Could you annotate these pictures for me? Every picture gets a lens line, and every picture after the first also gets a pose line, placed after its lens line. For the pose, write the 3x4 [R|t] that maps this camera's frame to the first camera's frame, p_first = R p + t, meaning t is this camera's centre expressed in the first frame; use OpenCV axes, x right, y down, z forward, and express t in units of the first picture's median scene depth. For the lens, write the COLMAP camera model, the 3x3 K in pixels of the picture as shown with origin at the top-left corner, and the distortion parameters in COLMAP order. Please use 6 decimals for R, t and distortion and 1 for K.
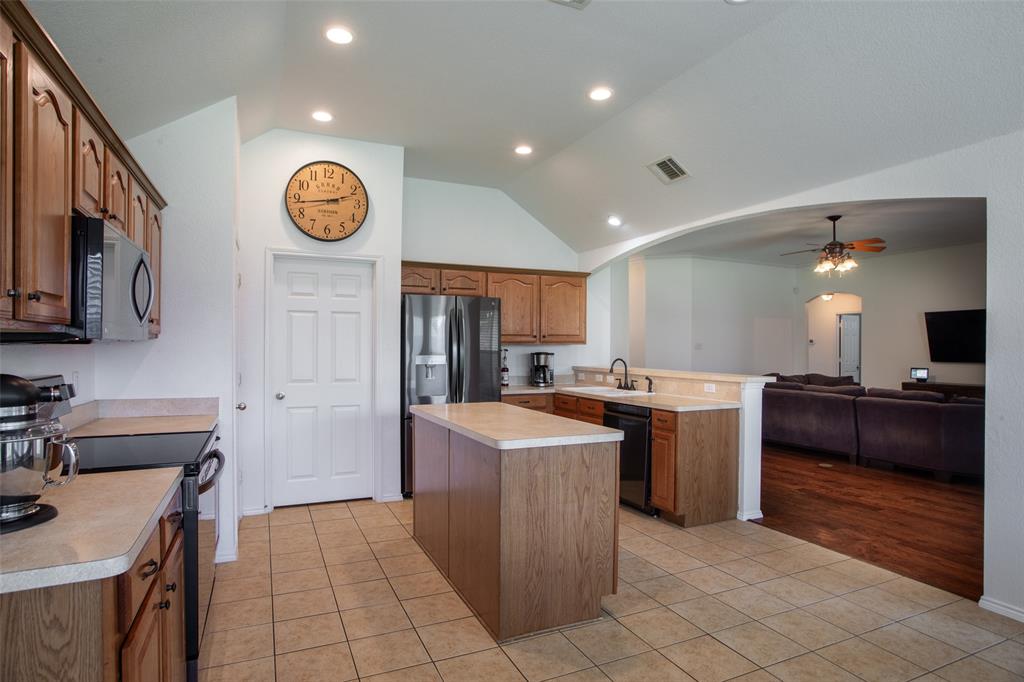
lens RADIAL K [[553.2, 0, 512.0], [0, 553.2, 341.0], [0, 0, 1]] dist [-0.074889, 0.036434]
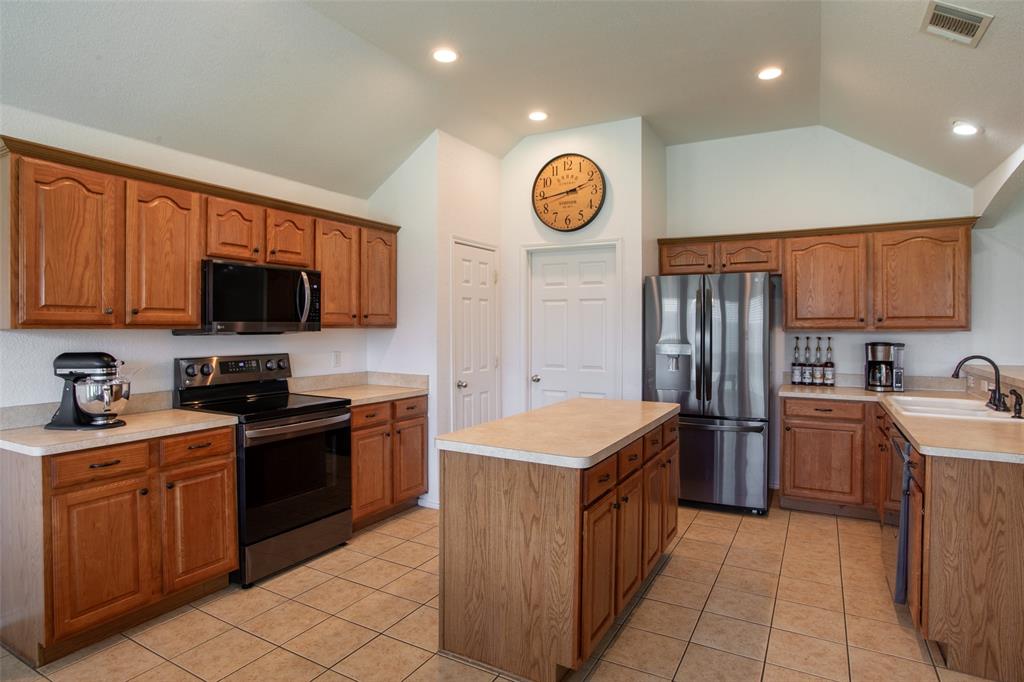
lens RADIAL K [[561.6, 0, 511.5], [0, 561.6, 324.5], [0, 0, 1]] dist [-0.075075, 0.036967]
pose [[0.588292, -0.004797, -0.808635, 0.457307], [0.008470, 0.999964, 0.000231, -0.008334], [0.808604, -0.006985, 0.588311, 0.295979]]
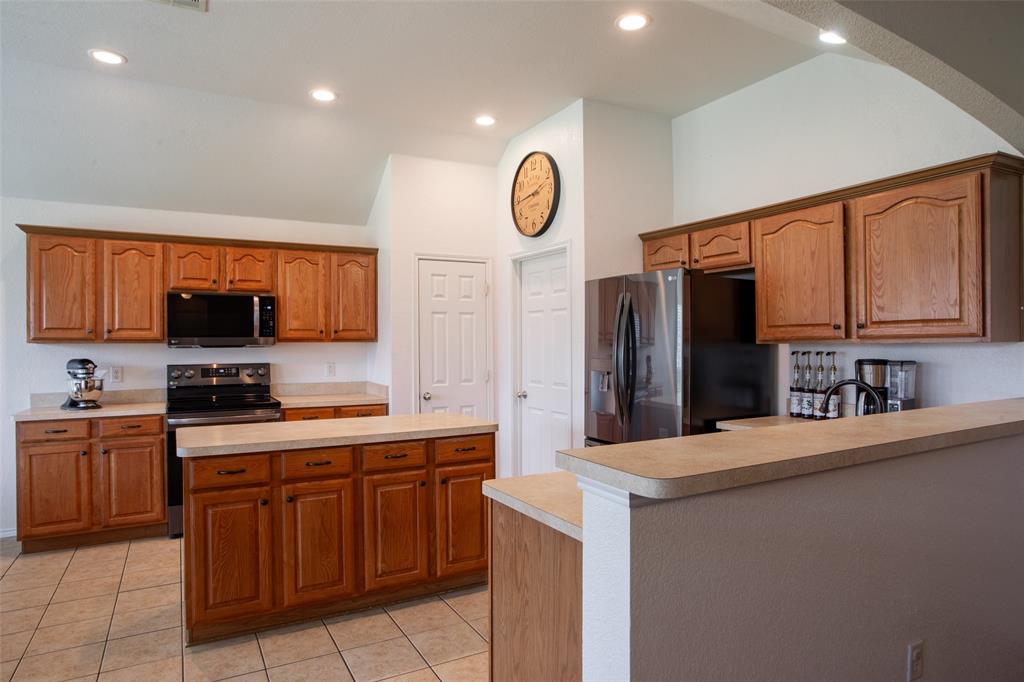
lens RADIAL K [[620.2, 0, 512.0], [0, 620.2, 341.0], [0, 0, 1]] dist [-0.060973, 0.044774]
pose [[0.073249, -0.004411, -0.997304, 0.744155], [0.014820, 0.999885, -0.003333, 0.002701], [0.997204, -0.014536, 0.073306, 0.890098]]
